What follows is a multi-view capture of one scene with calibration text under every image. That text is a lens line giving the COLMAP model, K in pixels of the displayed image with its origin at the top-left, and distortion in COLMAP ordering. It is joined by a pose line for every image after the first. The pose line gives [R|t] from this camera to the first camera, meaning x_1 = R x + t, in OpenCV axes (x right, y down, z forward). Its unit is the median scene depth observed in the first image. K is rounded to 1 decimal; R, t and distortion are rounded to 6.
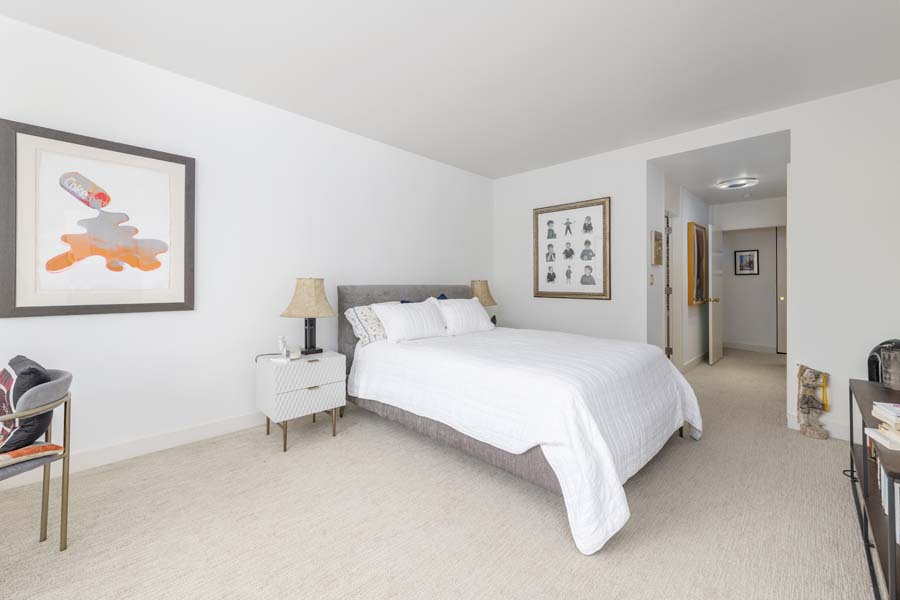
lens RADIAL K [[351.4, 0, 448.4], [0, 351.4, 281.7], [0, 0, 1]] dist [0.008763, -0.000420]
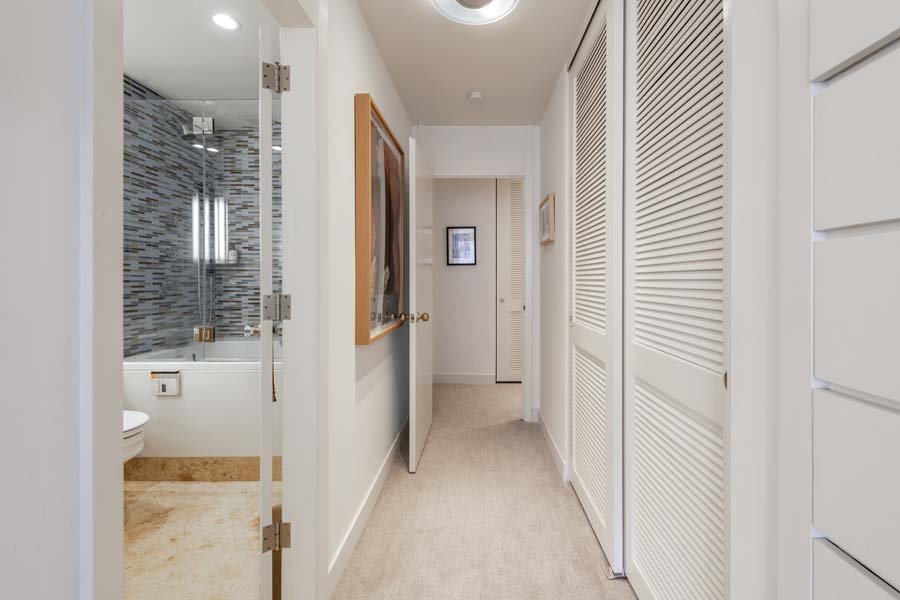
lens RADIAL K [[351.4, 0, 448.4], [0, 351.4, 281.7], [0, 0, 1]] dist [0.008763, -0.000420]
pose [[0.754348, -0.006559, 0.656442, 0.494550], [-0.000604, 0.999943, 0.010685, 0.004996], [-0.656475, -0.008457, 0.754301, 0.650800]]
